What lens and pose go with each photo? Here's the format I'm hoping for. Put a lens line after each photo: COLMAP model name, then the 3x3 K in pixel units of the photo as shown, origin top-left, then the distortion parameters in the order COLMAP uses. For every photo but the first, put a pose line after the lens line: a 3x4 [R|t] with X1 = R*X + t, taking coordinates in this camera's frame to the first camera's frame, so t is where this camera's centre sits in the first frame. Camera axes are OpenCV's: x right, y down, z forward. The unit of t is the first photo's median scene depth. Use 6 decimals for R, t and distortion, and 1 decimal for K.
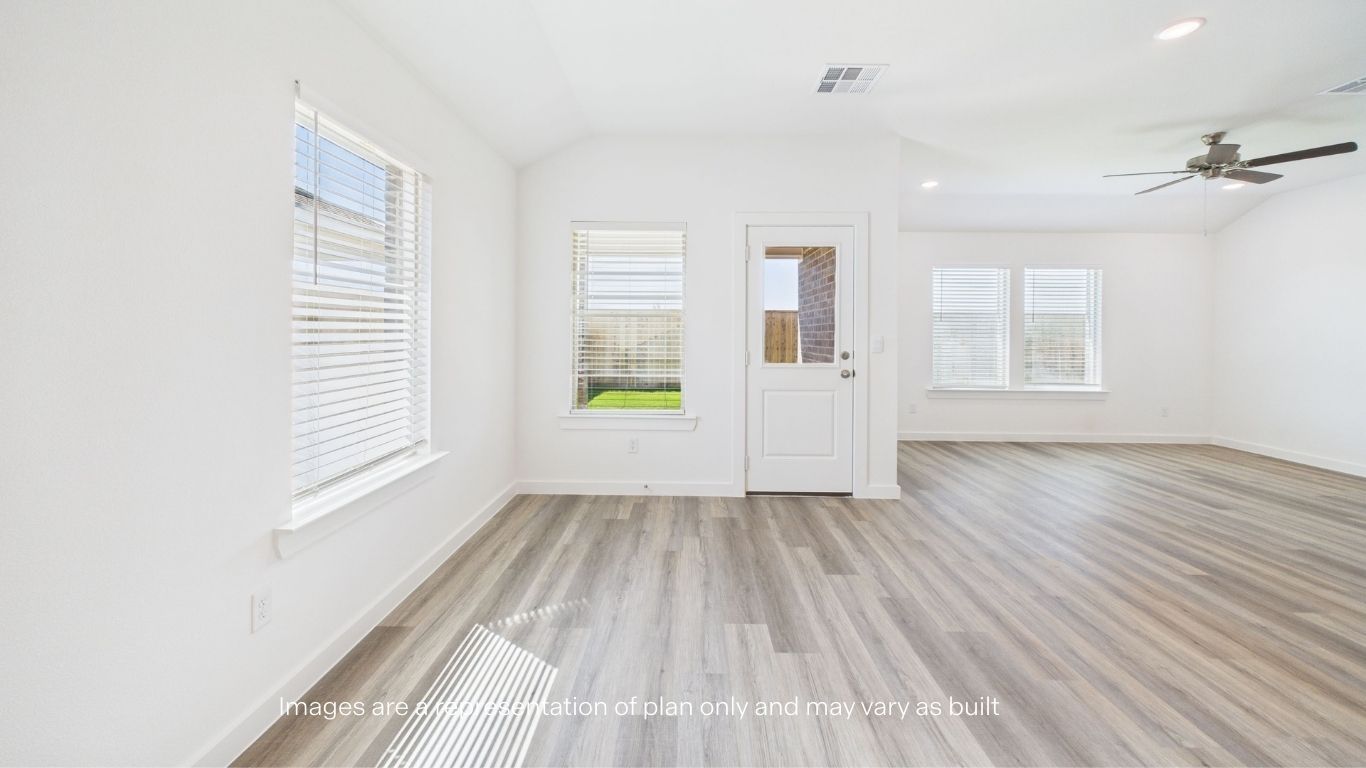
lens RADIAL K [[505.1, 0, 680.5], [0, 505.1, 335.5], [0, 0, 1]] dist [0.000239, 0.000006]
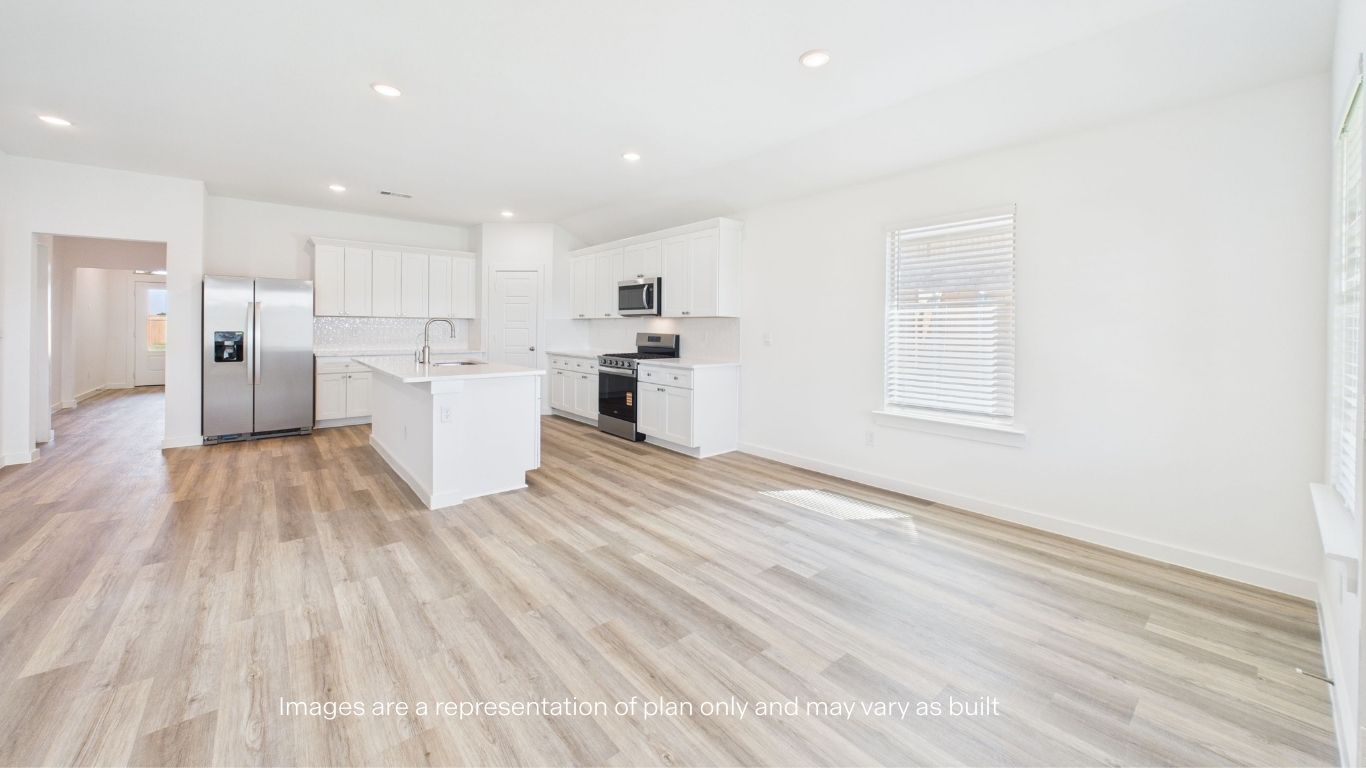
lens RADIAL K [[498.7, 0, 684.3], [0, 498.7, 329.0], [0, 0, 1]] dist [0.000903, 0.000133]
pose [[-0.757059, -0.012776, -0.653222, 0.656440], [-0.015581, 0.999877, -0.001499, -0.002816], [0.653161, 0.009043, -0.757165, 0.957218]]
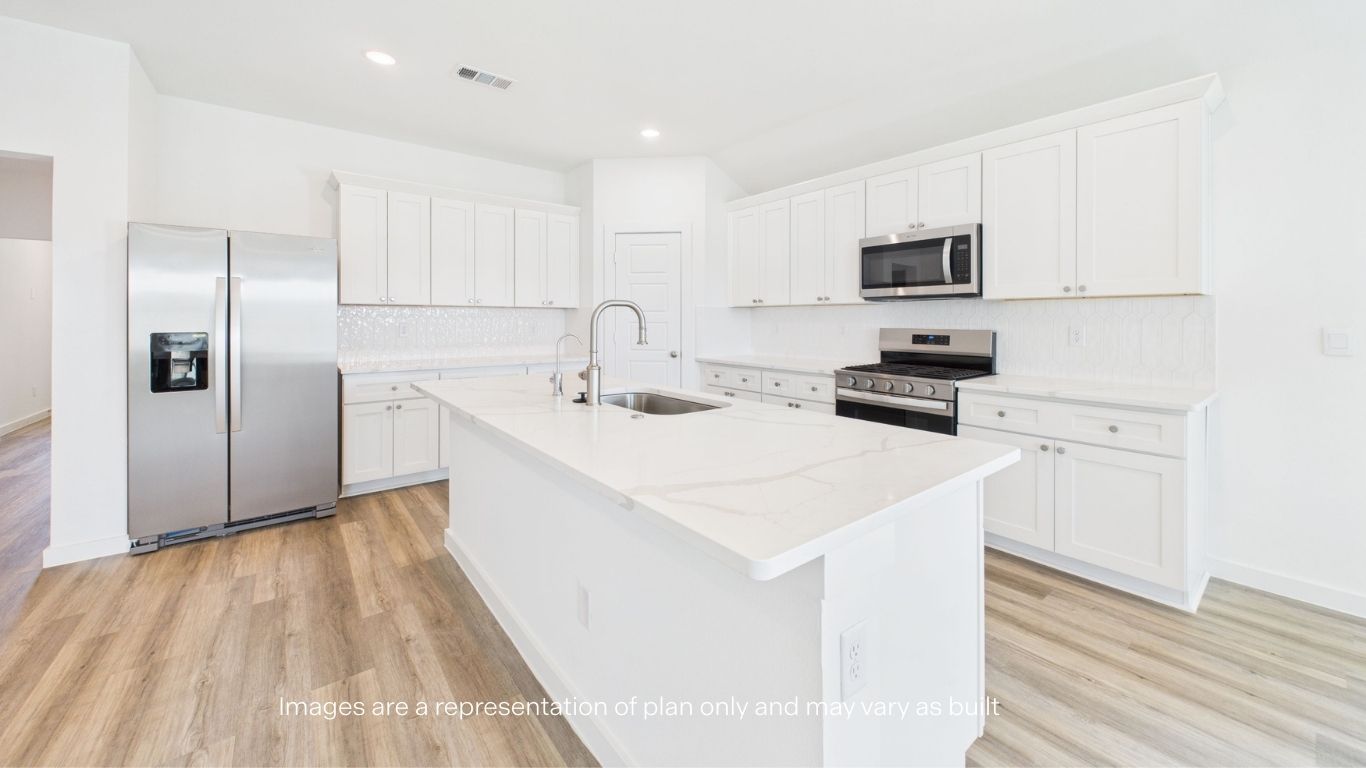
lens RADIAL K [[498.7, 0, 684.2], [0, 498.7, 320.3], [0, 0, 1]] dist [0.000903, 0.000133]
pose [[-0.777302, -0.009175, -0.629060, 0.595767], [-0.008008, 0.999957, -0.004688, 0.001496], [0.629076, 0.001394, -0.777342, 0.108296]]
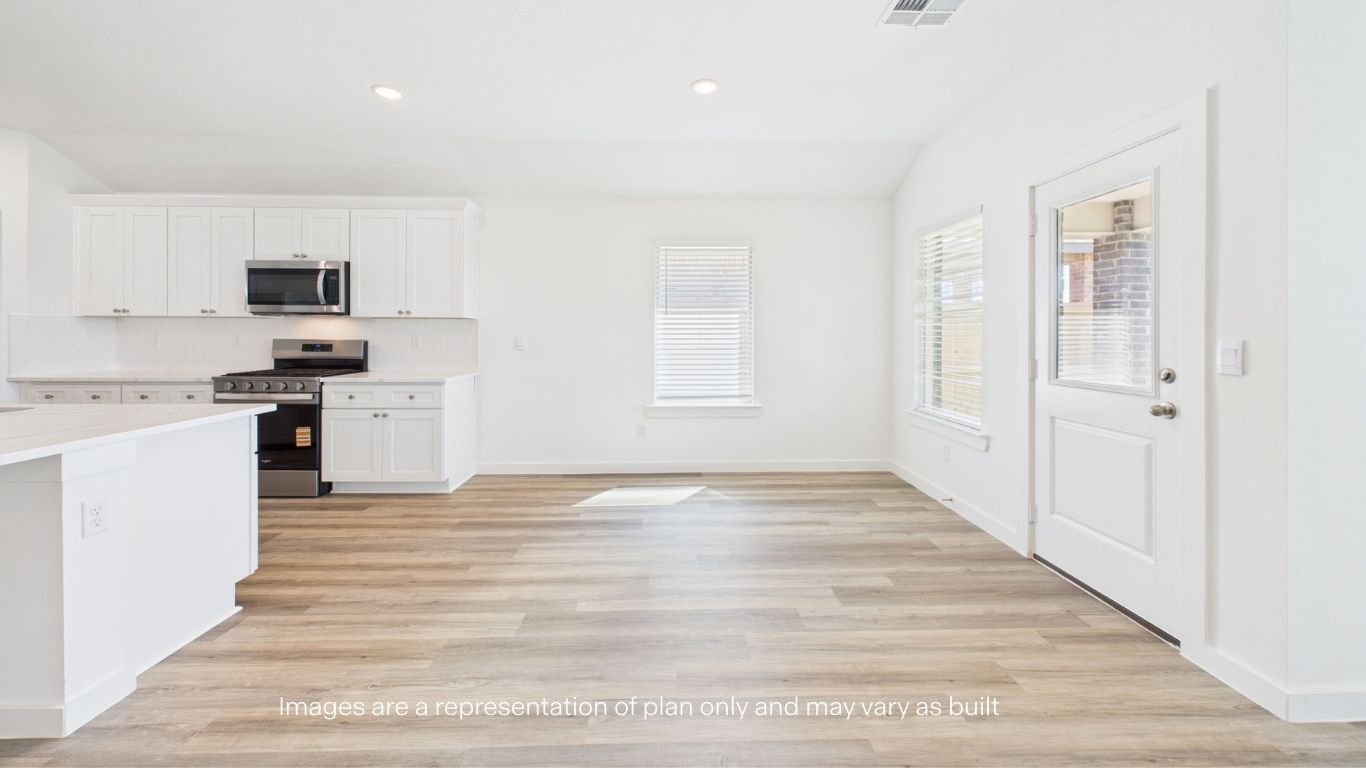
lens RADIAL K [[498.7, 0, 681.6], [0, 498.7, 333.7], [0, 0, 1]] dist [0.000903, 0.000133]
pose [[0.034222, -0.005557, -0.999399, 0.837015], [-0.004334, 0.999974, -0.005709, 0.000149], [0.999405, 0.004526, 0.034197, 0.469391]]
